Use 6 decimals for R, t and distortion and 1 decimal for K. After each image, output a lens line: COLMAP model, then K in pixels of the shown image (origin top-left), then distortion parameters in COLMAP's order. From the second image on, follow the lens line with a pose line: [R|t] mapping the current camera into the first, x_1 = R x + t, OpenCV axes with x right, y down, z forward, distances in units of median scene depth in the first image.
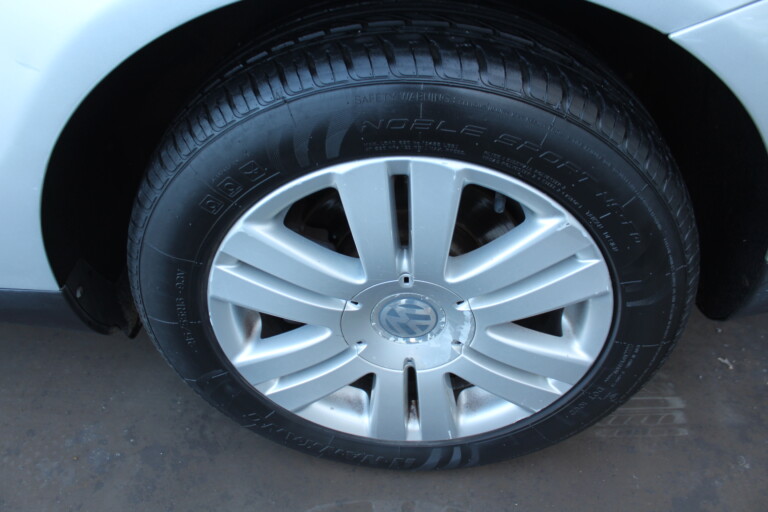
lens RADIAL K [[628.0, 0, 384.0], [0, 628.0, 256.0], [0, 0, 1]] dist [-0.160156, 0.122691]
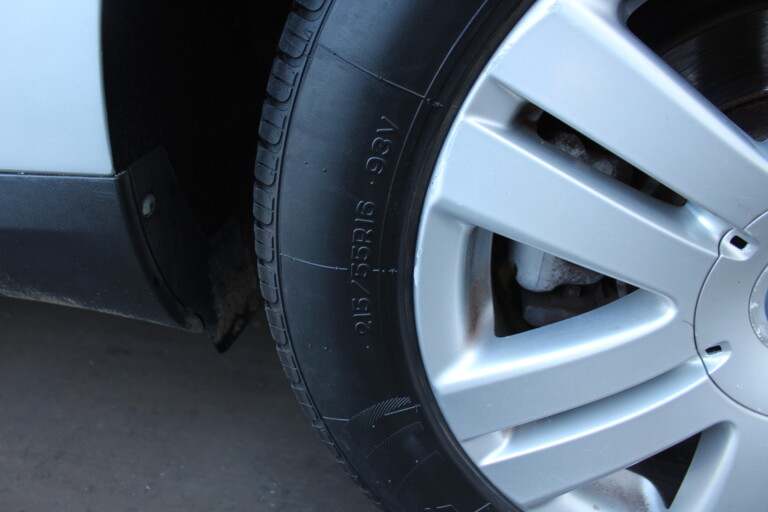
lens RADIAL K [[628.0, 0, 384.0], [0, 628.0, 256.0], [0, 0, 1]] dist [-0.160156, 0.122691]
pose [[0.993248, 0.060003, -0.099291, -0.209349], [-0.081192, 0.970857, -0.225485, 0.163687], [0.082867, 0.232024, 0.969174, 0.437879]]
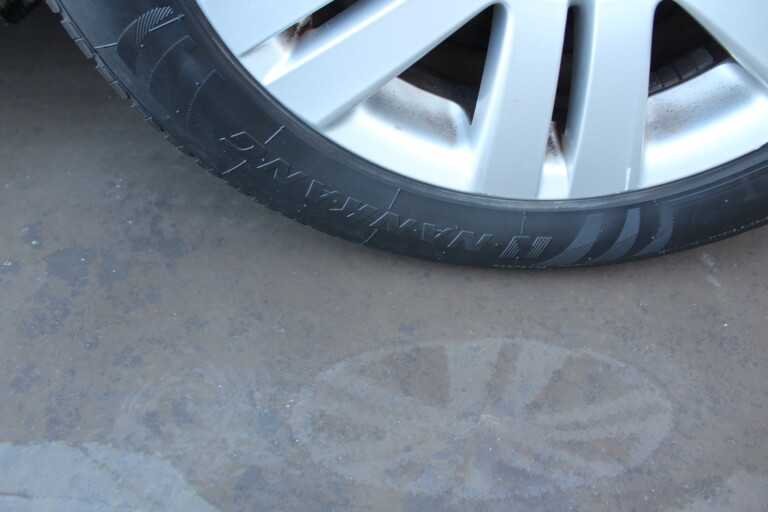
lens RADIAL K [[628.0, 0, 384.0], [0, 628.0, 256.0], [0, 0, 1]] dist [-0.160156, 0.122691]
pose [[0.999893, -0.013487, 0.005603, -0.094561], [0.012732, 0.992941, 0.117924, 0.275902], [-0.007154, -0.117840, 0.993007, 0.465495]]
